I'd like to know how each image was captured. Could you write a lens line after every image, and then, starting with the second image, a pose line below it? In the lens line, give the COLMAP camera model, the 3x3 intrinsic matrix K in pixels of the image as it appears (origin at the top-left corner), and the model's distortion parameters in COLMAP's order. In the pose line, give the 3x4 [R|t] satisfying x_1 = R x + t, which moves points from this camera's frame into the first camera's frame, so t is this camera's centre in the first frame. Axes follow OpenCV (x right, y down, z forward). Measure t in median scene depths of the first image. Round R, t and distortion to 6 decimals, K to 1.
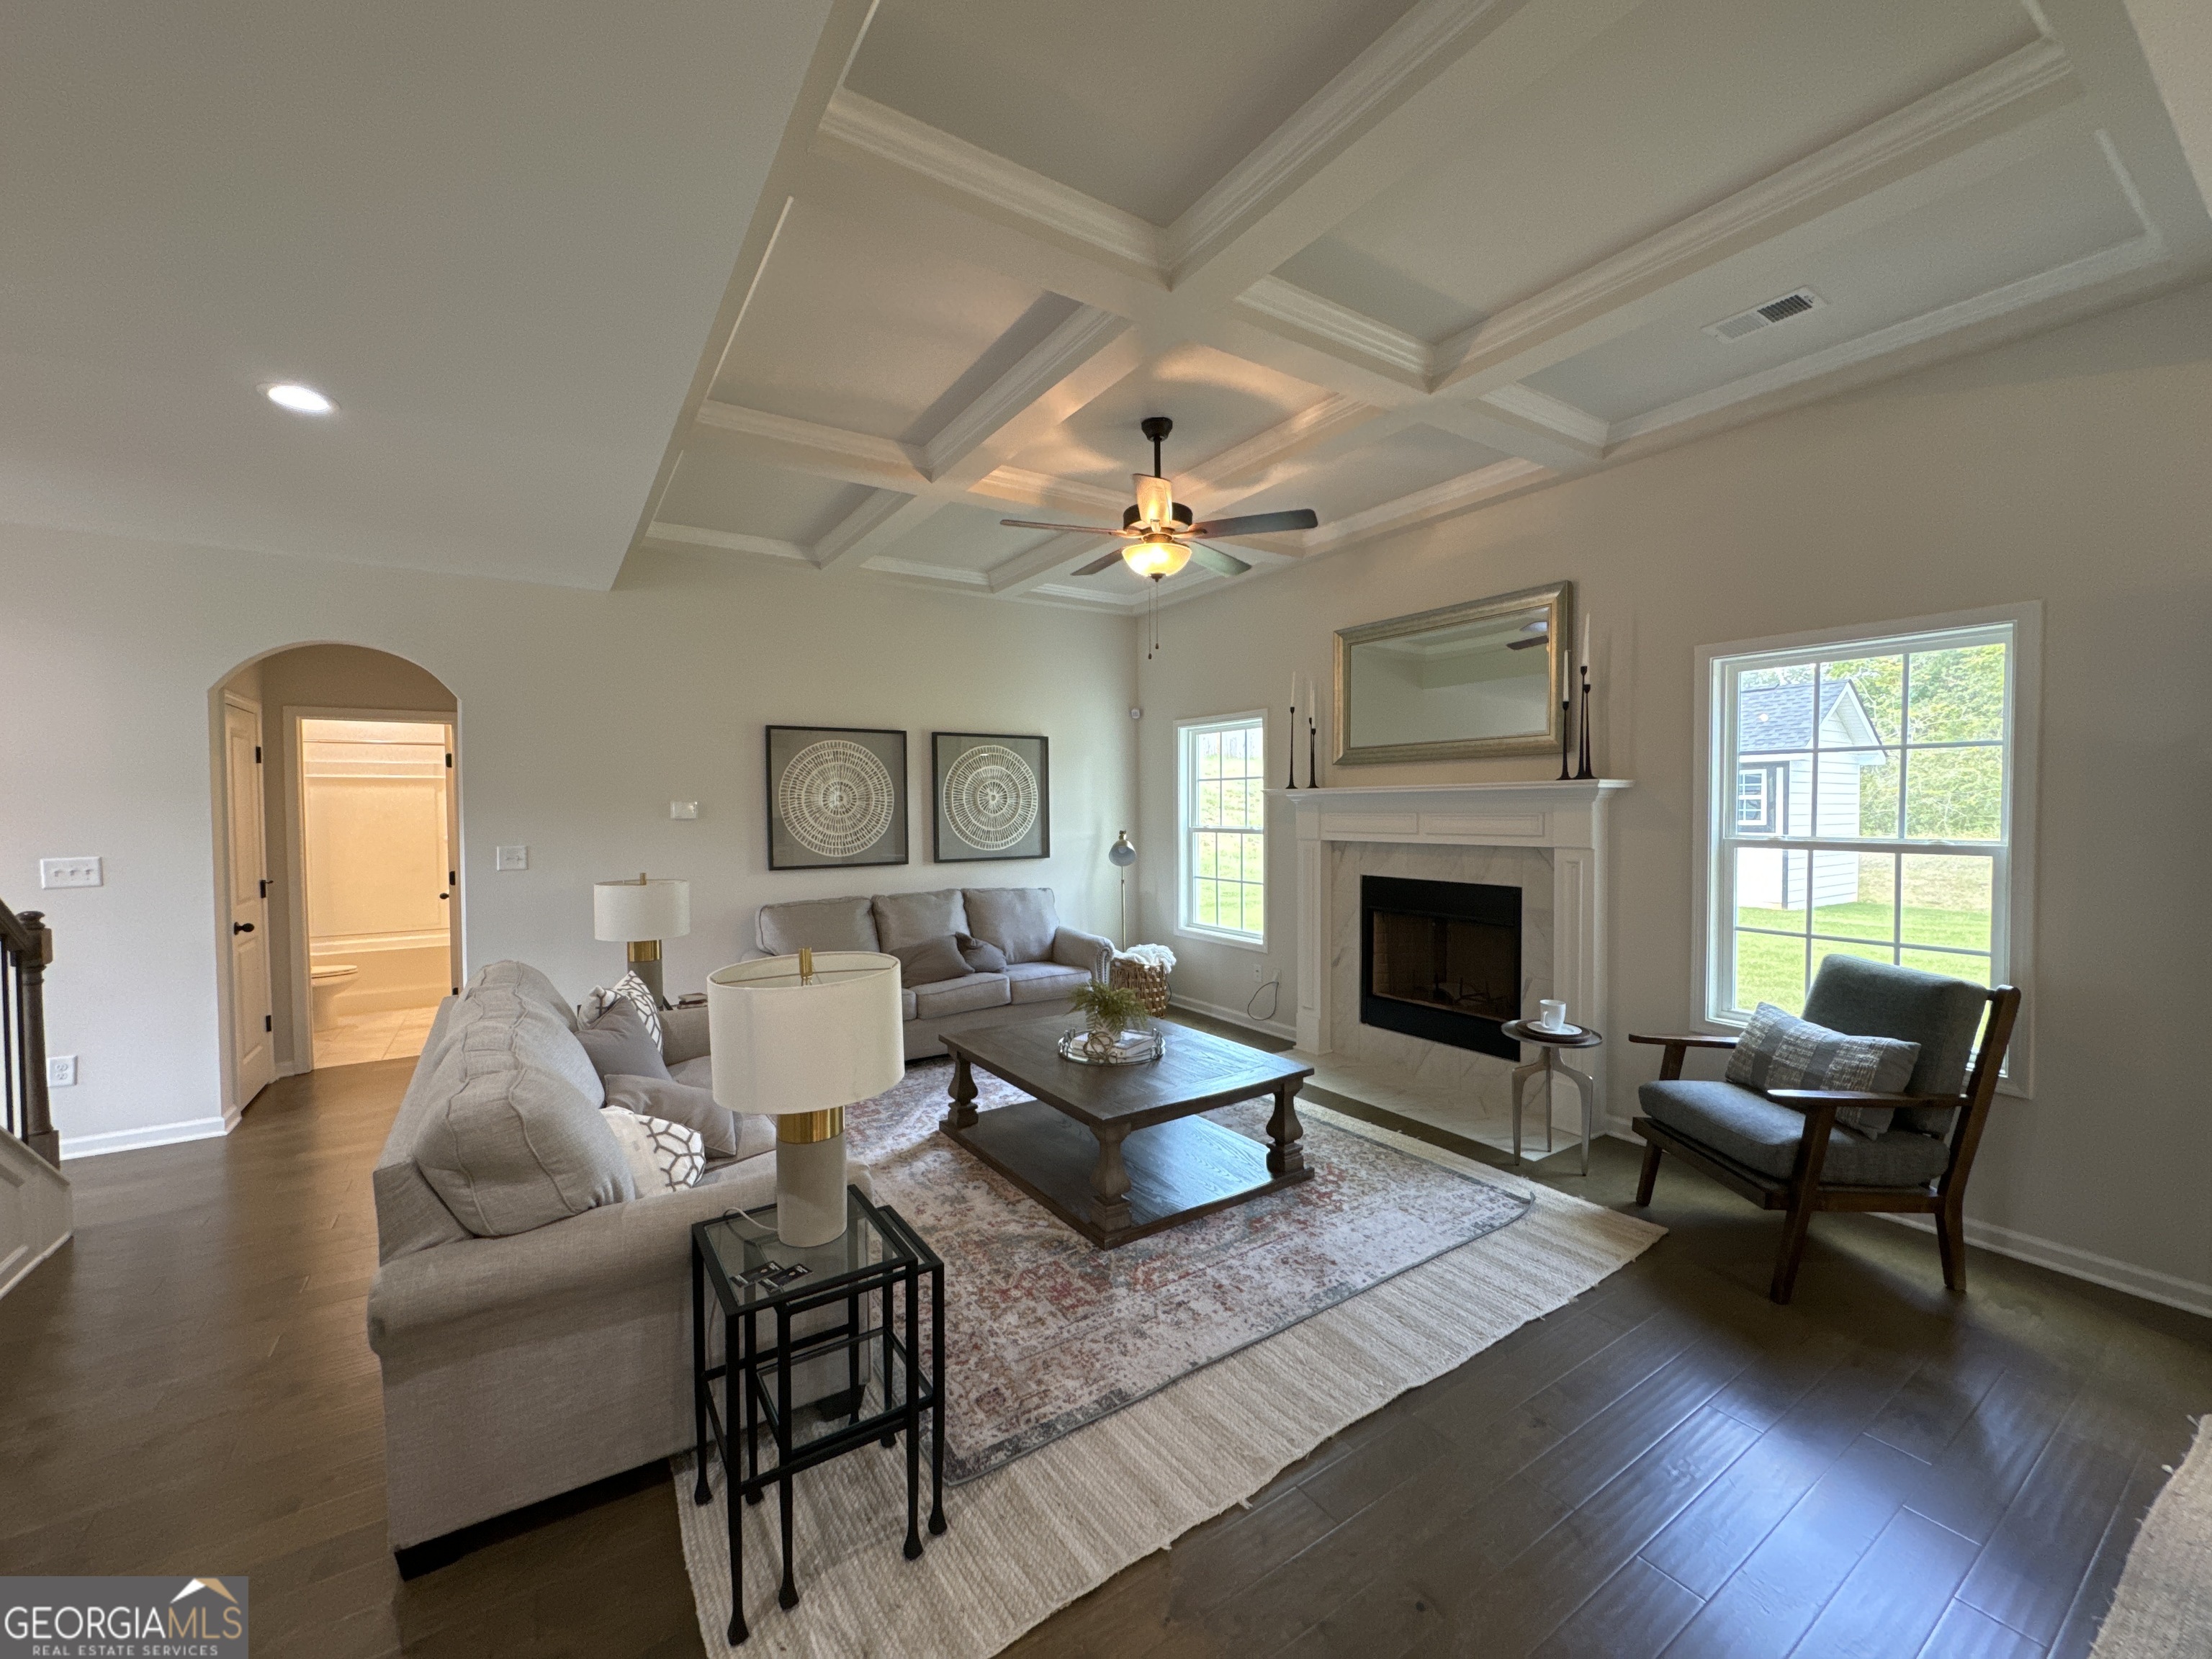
lens RADIAL K [[879.5, 0, 1108.7], [0, 879.5, 840.3], [0, 0, 1]] dist [-0.002471, 0.000340]
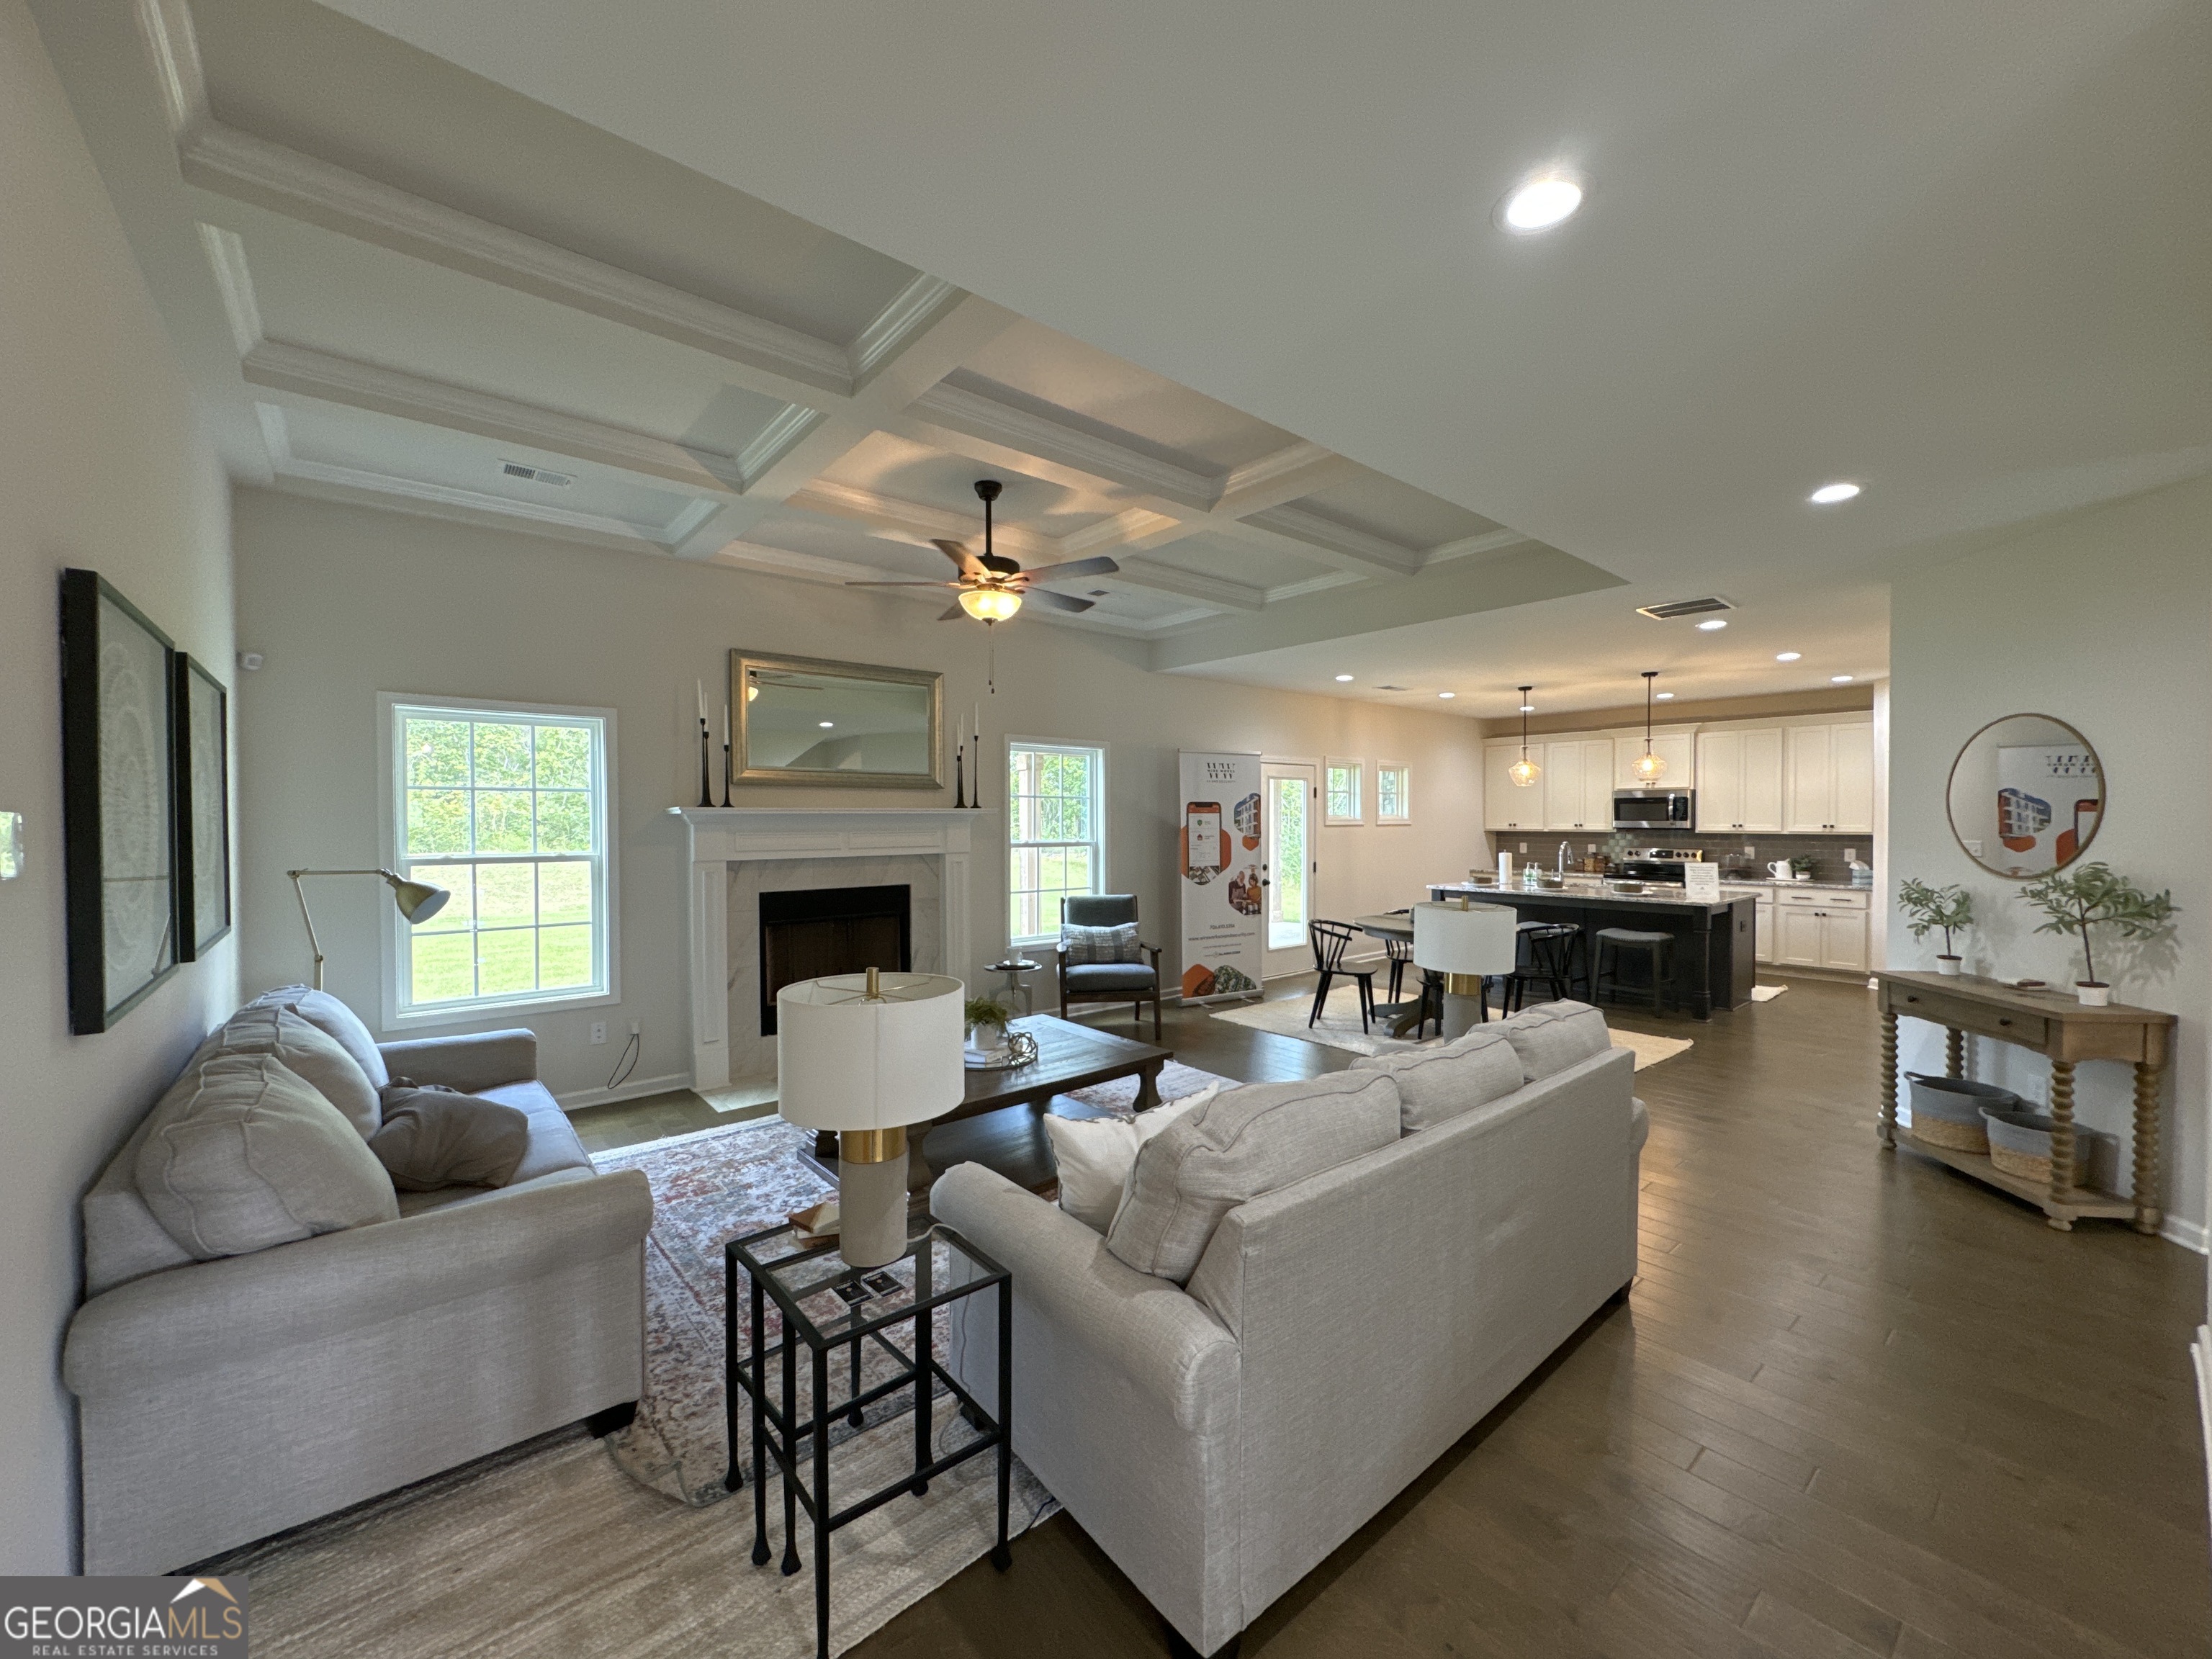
lens RADIAL K [[879.5, 0, 1104.8], [0, 879.5, 832.4], [0, 0, 1]] dist [-0.002471, 0.000340]
pose [[-0.113437, -0.009002, 0.993504, -0.936751], [0.041466, 0.999045, 0.013787, -0.034329], [-0.992679, 0.042761, -0.112956, 0.856957]]
